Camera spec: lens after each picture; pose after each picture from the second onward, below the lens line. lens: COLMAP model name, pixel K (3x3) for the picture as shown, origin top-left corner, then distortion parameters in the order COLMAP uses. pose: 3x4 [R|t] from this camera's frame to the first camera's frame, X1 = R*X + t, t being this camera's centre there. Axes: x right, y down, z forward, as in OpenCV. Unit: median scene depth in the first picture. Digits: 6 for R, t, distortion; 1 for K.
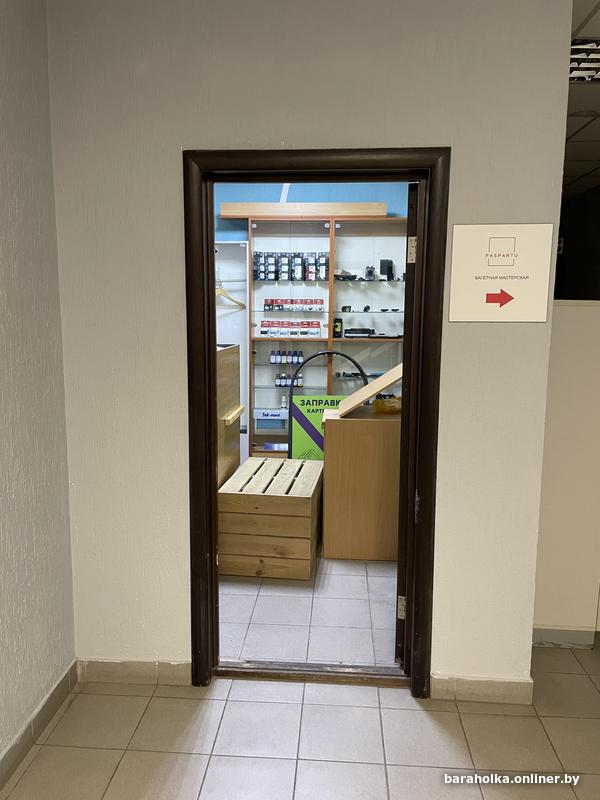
lens RADIAL K [[604.7, 0, 299.4], [0, 604.7, 399.2], [0, 0, 1]] dist [0.073772, 0.001061]
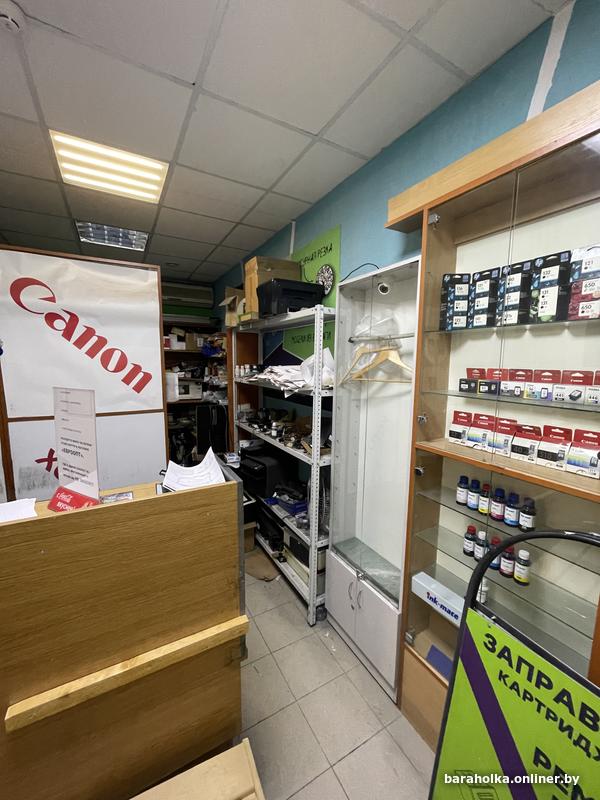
lens RADIAL K [[320.6, 0, 300.6], [0, 320.6, 400.6], [0, 0, 1]] dist [-0.007097, -0.000483]
pose [[0.553736, 0.099263, -0.826755, 0.086958], [-0.122946, 0.991734, 0.036726, -0.133895], [0.823566, 0.081309, 0.561362, 0.755582]]
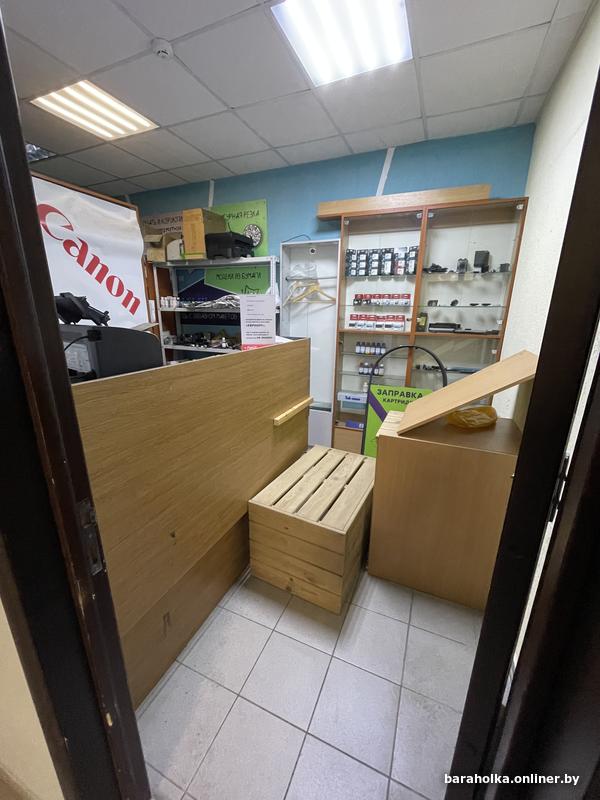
lens RADIAL K [[320.6, 0, 299.5], [0, 320.6, 400.8], [0, 0, 1]] dist [-0.007097, -0.000483]
pose [[0.941112, 0.096236, -0.324109, 0.056687], [-0.052146, 0.988480, 0.142088, -0.051163], [0.334049, -0.116820, 0.935289, 0.400224]]
